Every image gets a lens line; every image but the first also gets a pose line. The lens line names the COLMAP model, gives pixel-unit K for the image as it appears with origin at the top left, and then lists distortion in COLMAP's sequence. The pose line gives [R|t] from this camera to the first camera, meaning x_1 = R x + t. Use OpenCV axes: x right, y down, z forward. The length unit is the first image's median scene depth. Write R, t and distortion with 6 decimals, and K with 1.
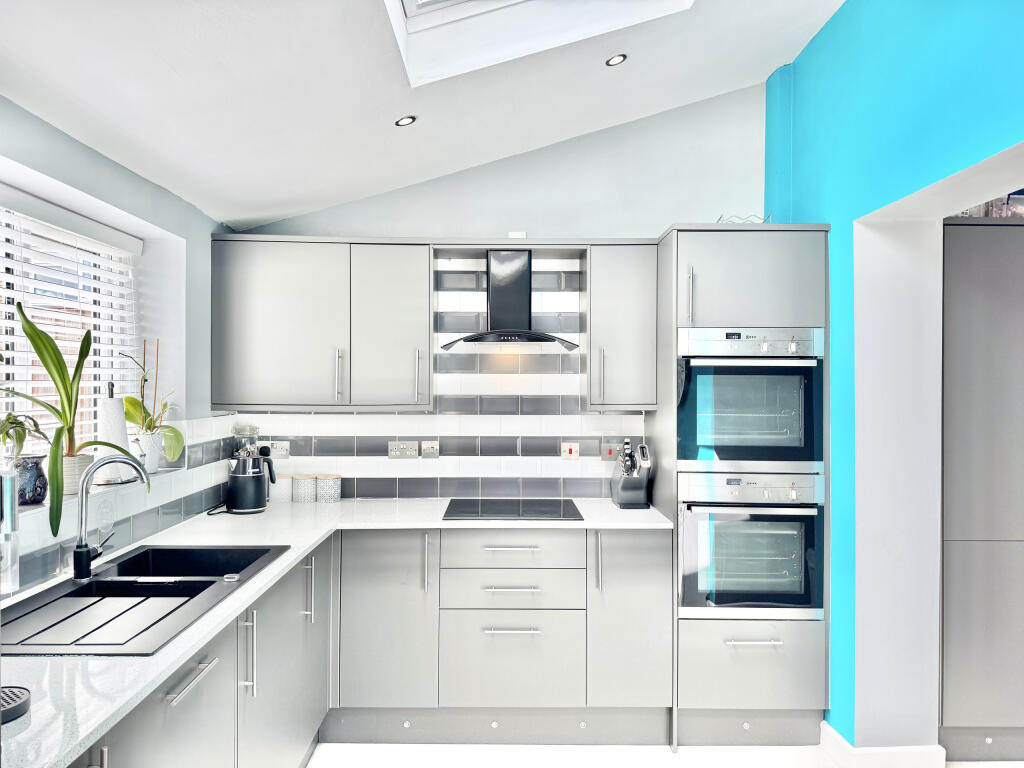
lens RADIAL K [[718.5, 0, 512.7], [0, 718.5, 382.6], [0, 0, 1]] dist [0.028780, -0.010732]
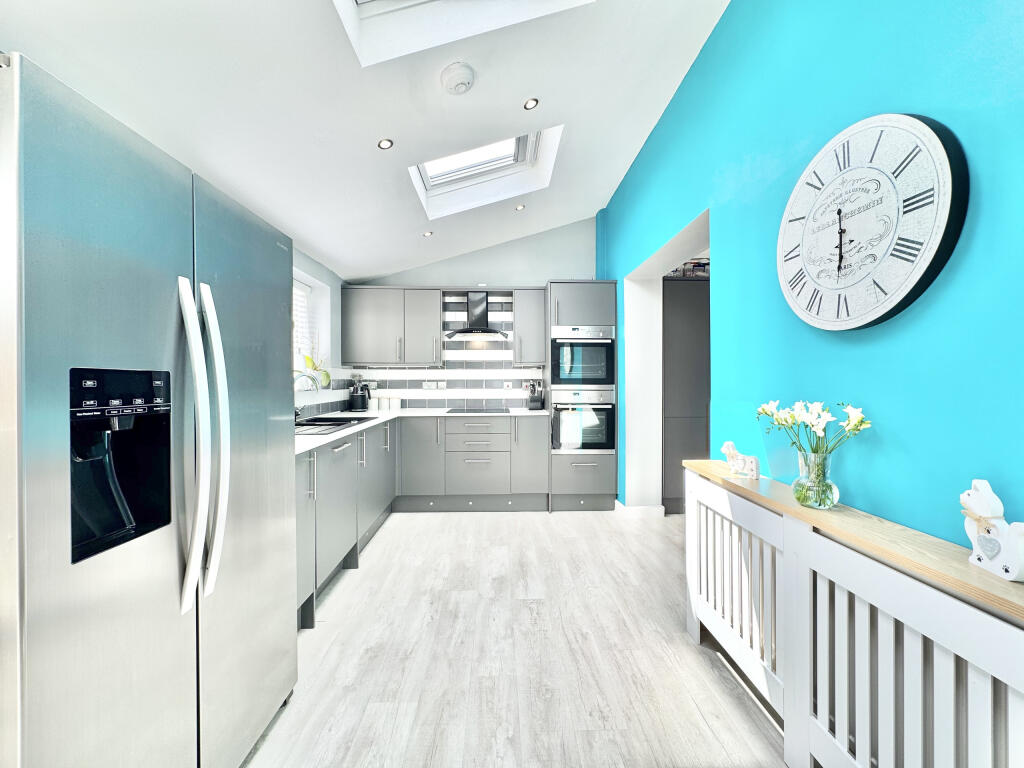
lens RADIAL K [[413.4, 0, 512.9], [0, 413.4, 381.2], [0, 0, 1]] dist [-0.000919, 0.000106]
pose [[0.999783, -0.006999, 0.019606, 0.077692], [0.006972, 0.999975, 0.001455, 0.085902], [-0.019616, -0.001318, 0.999807, -0.261924]]
